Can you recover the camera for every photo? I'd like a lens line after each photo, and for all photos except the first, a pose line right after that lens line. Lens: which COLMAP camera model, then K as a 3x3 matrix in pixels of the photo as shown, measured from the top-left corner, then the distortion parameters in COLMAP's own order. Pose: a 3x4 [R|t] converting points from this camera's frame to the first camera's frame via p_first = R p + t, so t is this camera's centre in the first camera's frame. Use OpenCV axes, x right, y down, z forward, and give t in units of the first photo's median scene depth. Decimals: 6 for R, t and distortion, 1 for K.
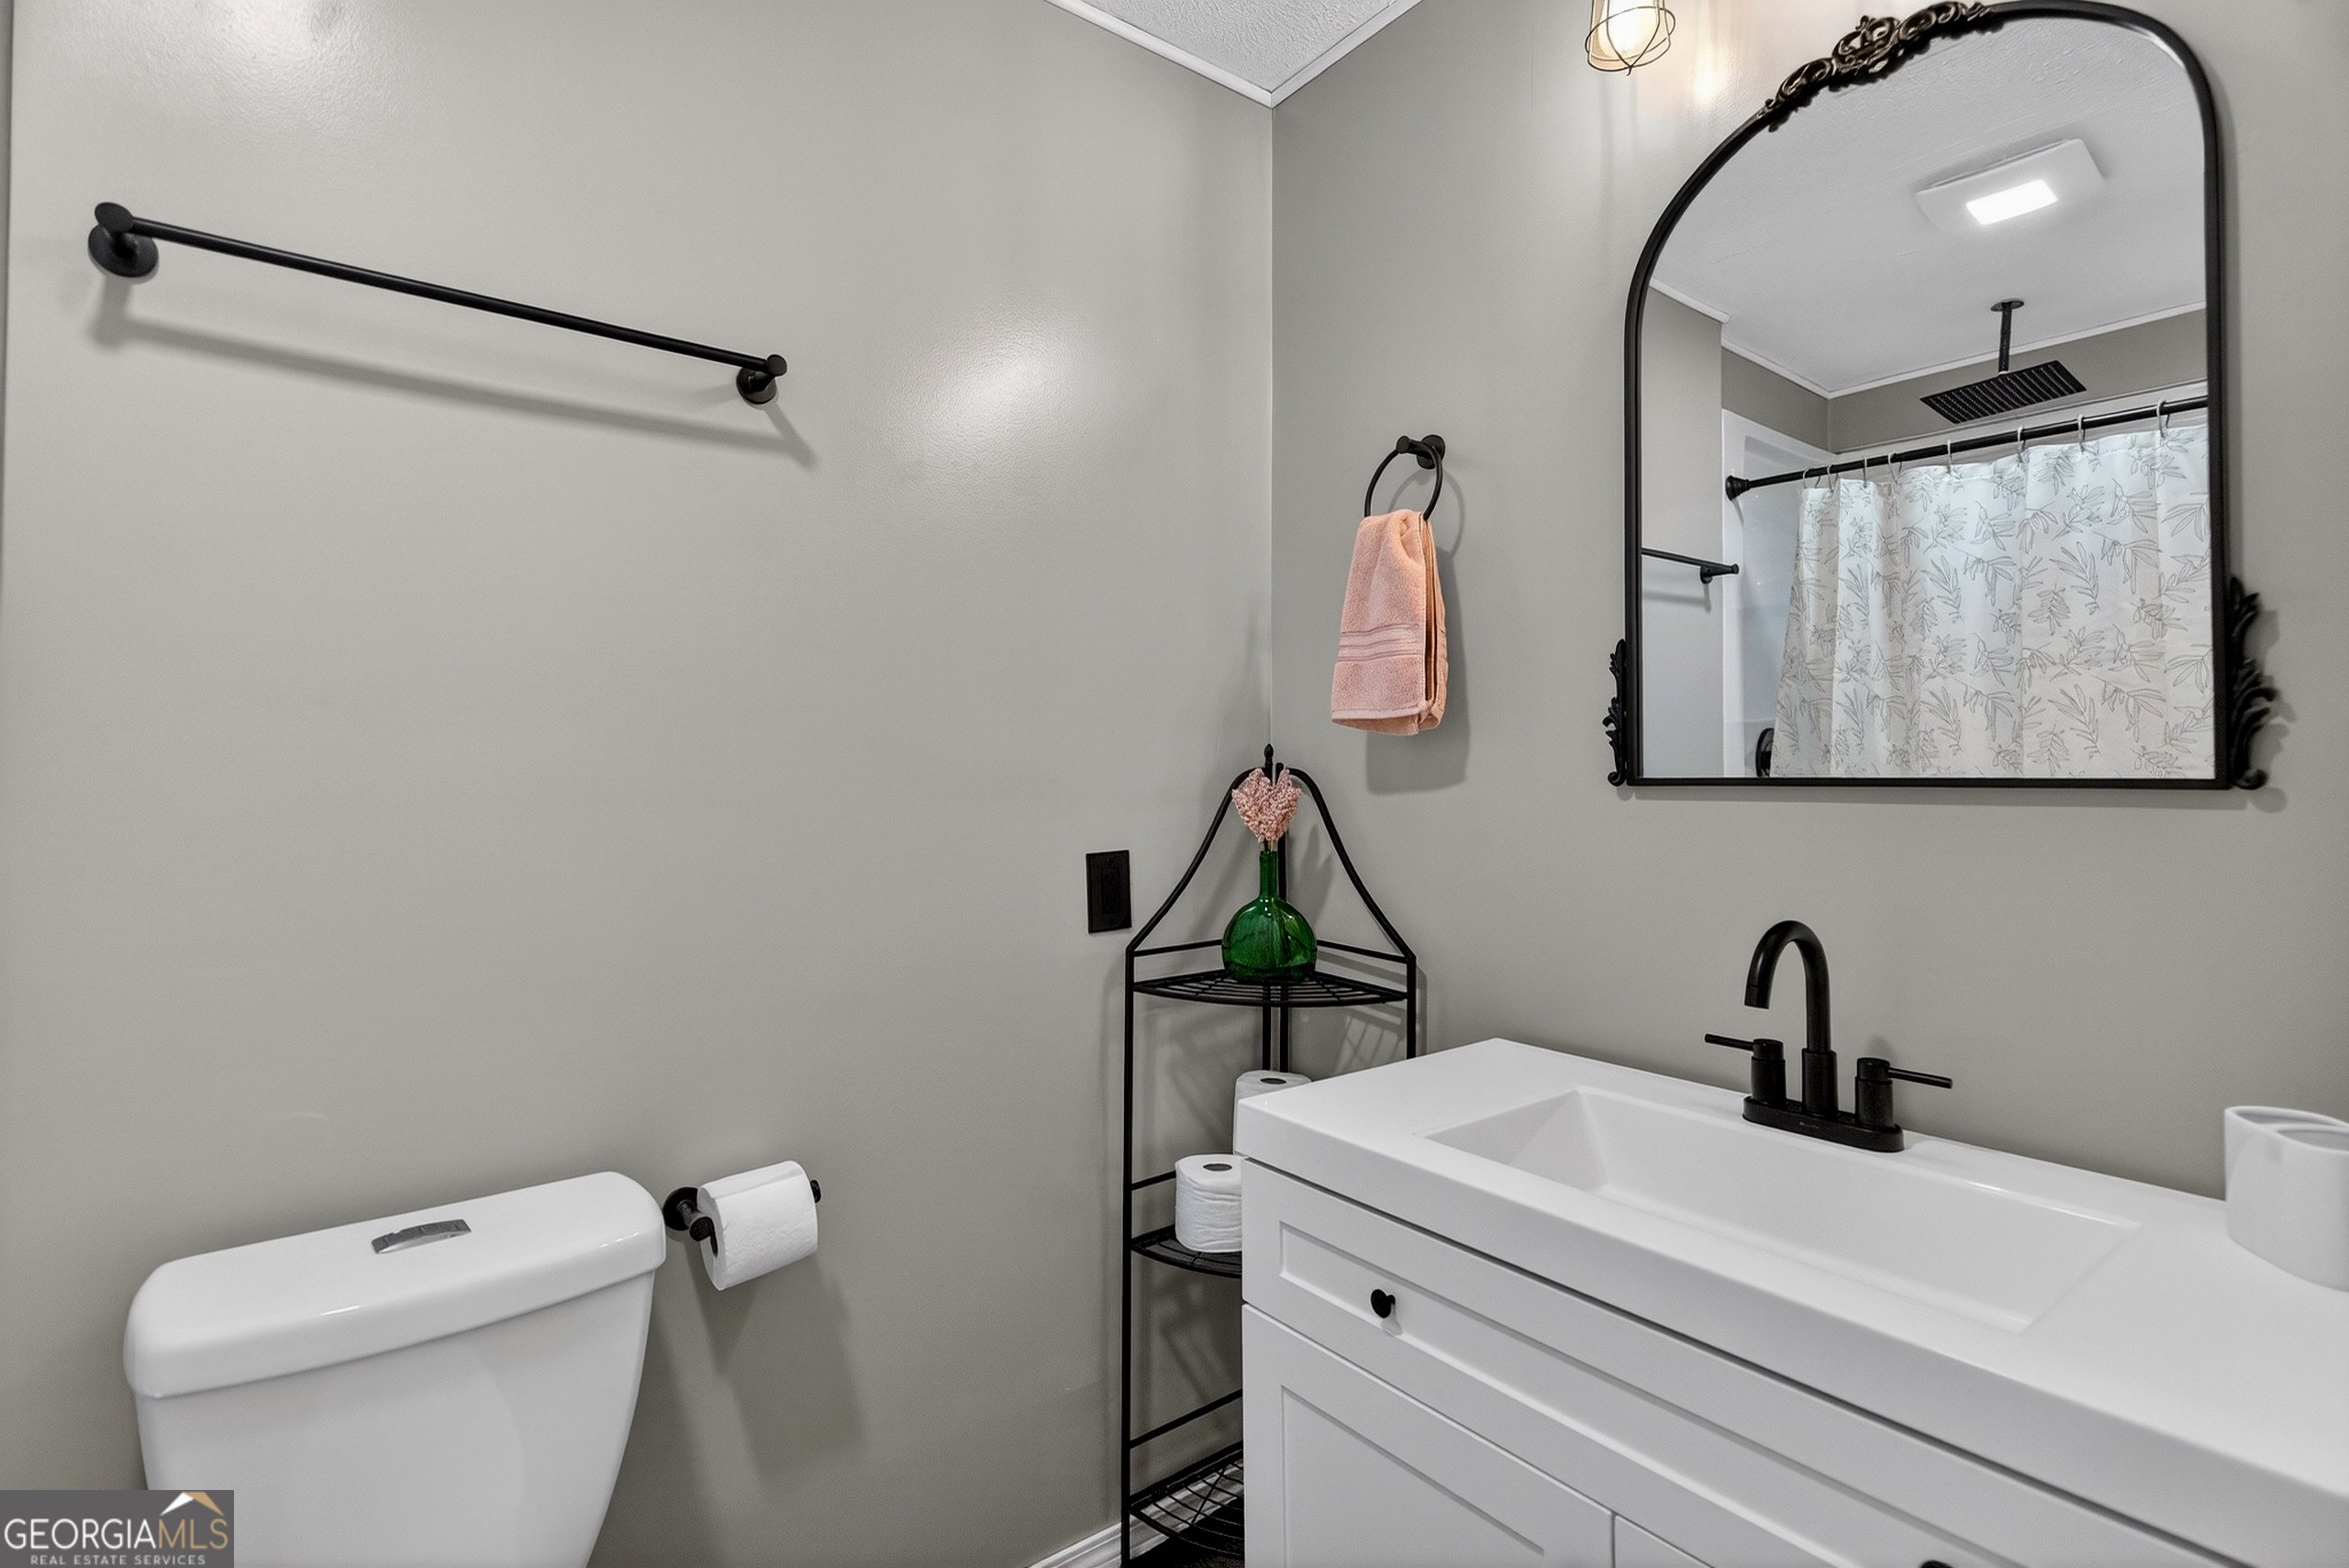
lens RADIAL K [[1096.7, 0, 1171.0], [0, 1096.7, 773.2], [0, 0, 1]] dist [0.001608, 0.000176]
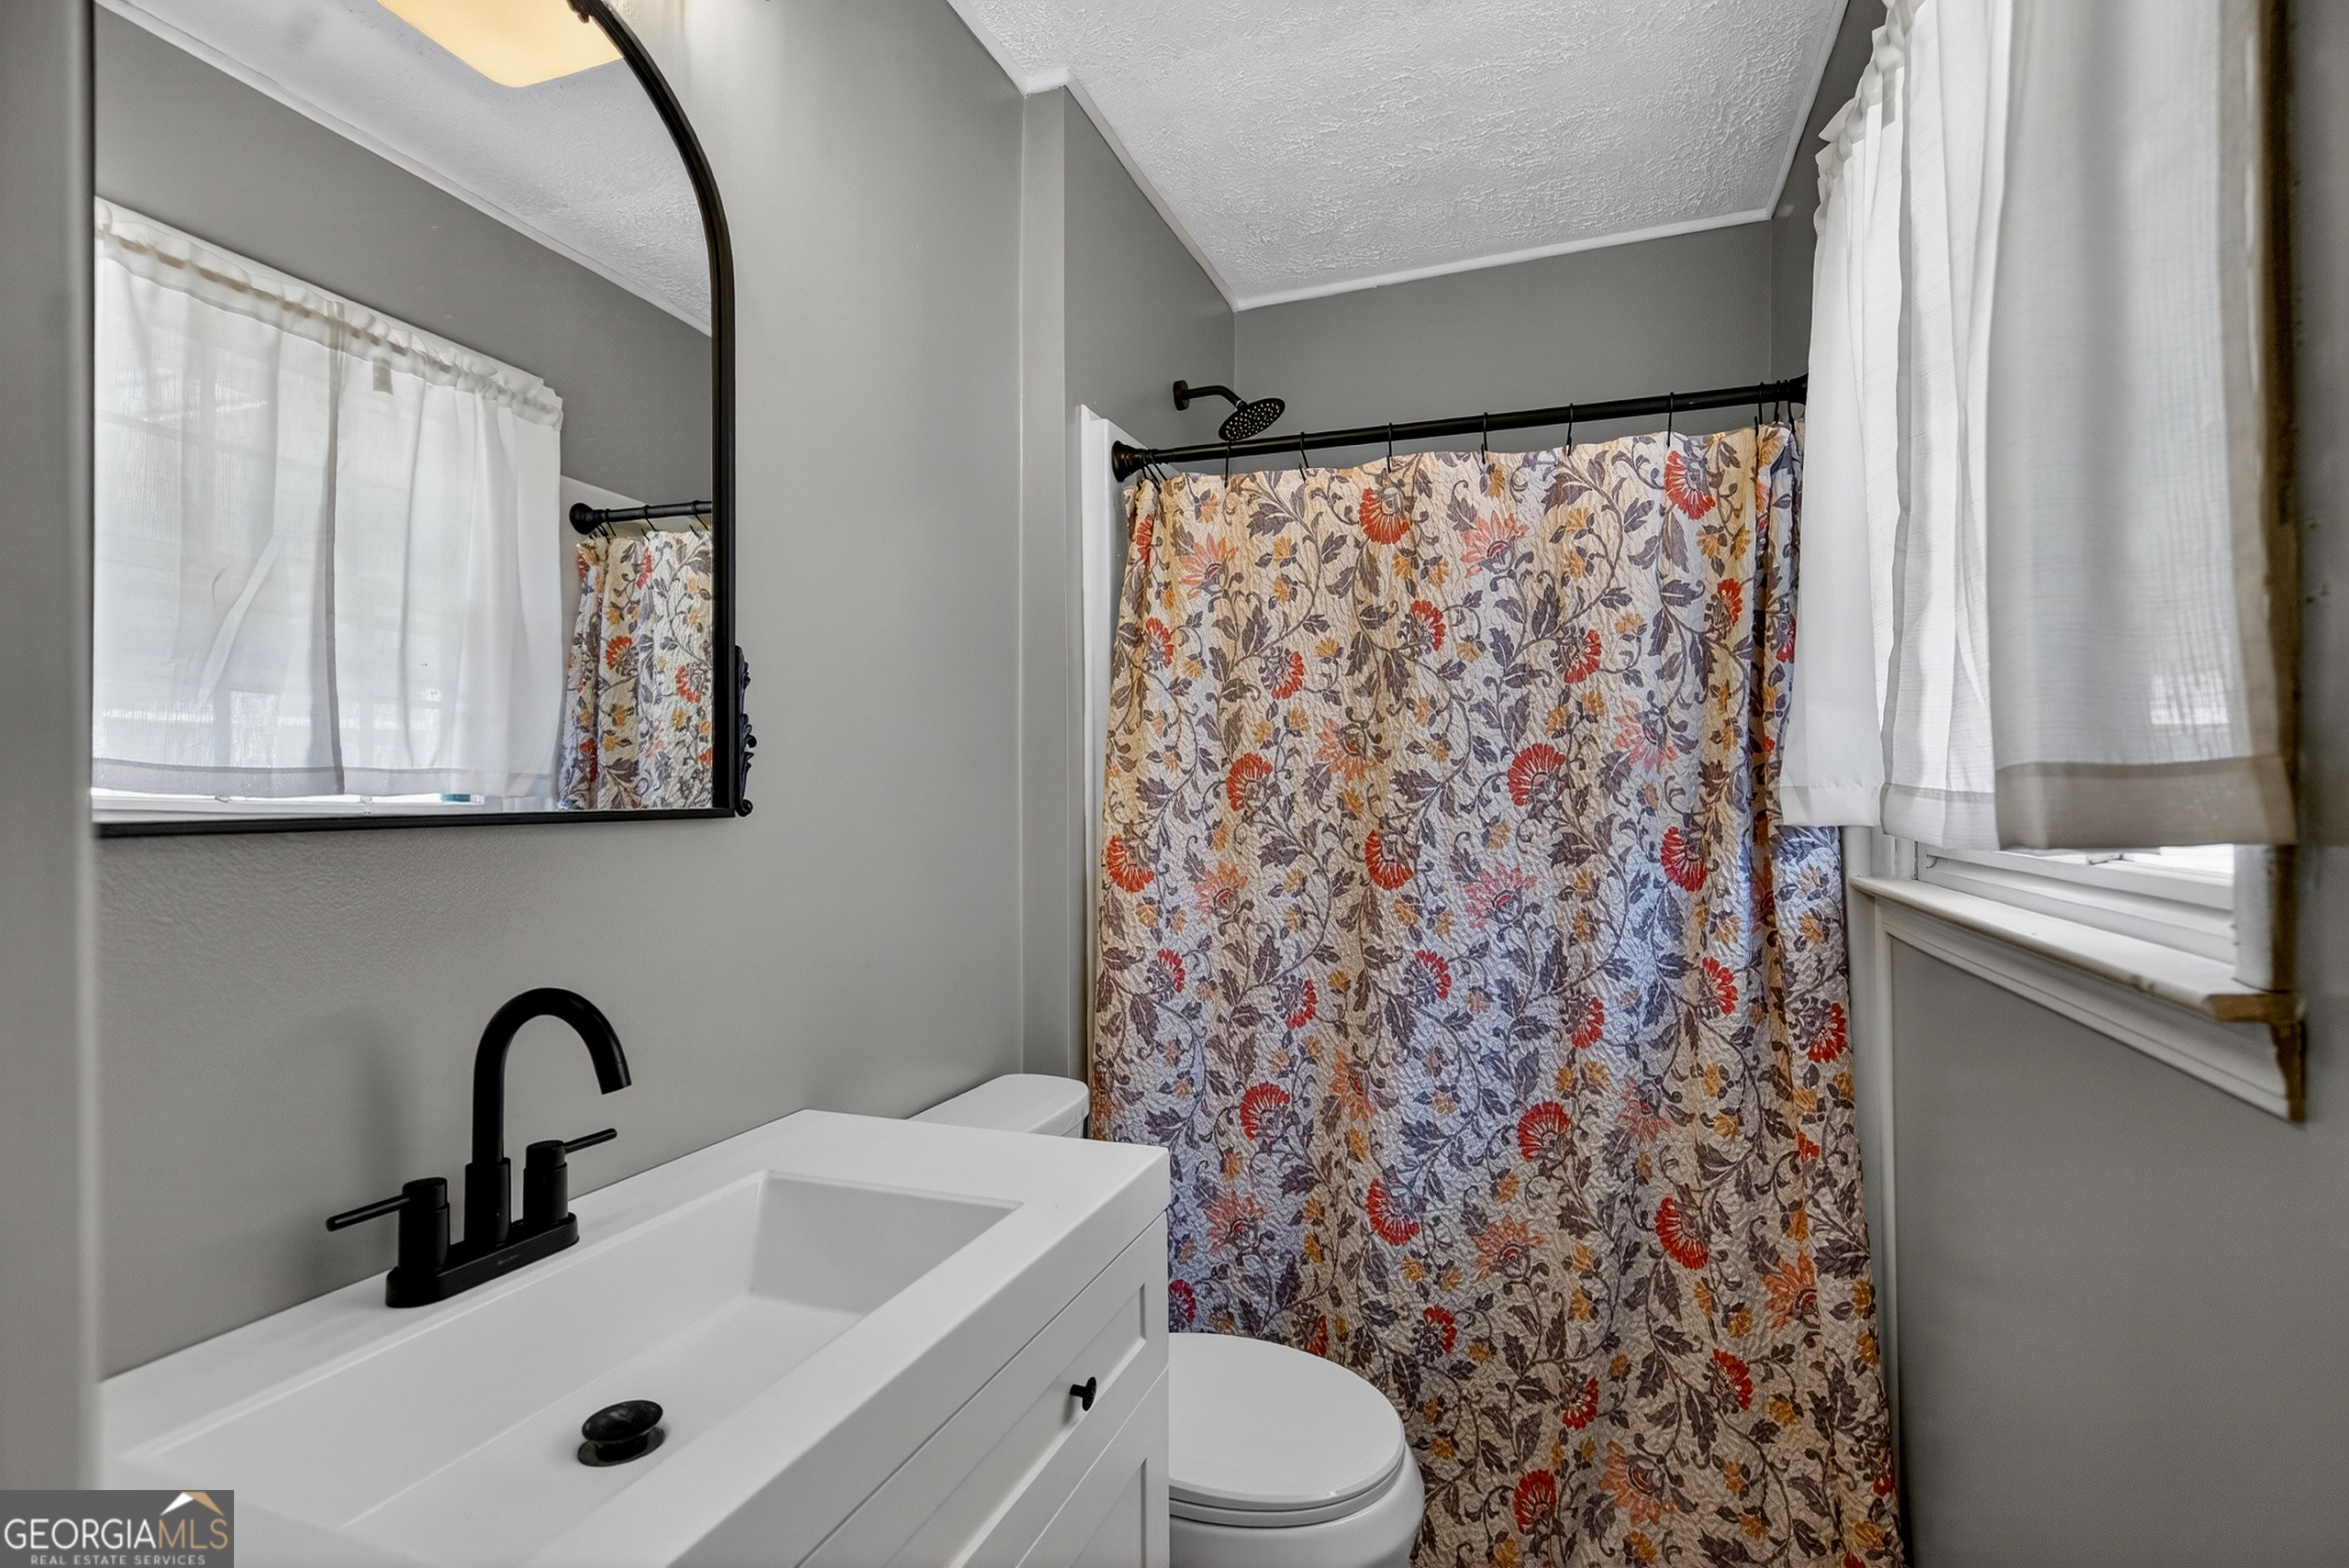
lens RADIAL K [[1129.7, 0, 1173.4], [0, 1129.7, 810.7], [0, 0, 1]] dist [-0.000106, 0.000376]
pose [[-0.528341, 0.001892, 0.849030, -0.345032], [-0.000993, 0.999995, -0.002846, 0.011349], [-0.849032, -0.002347, -0.528337, 1.069612]]
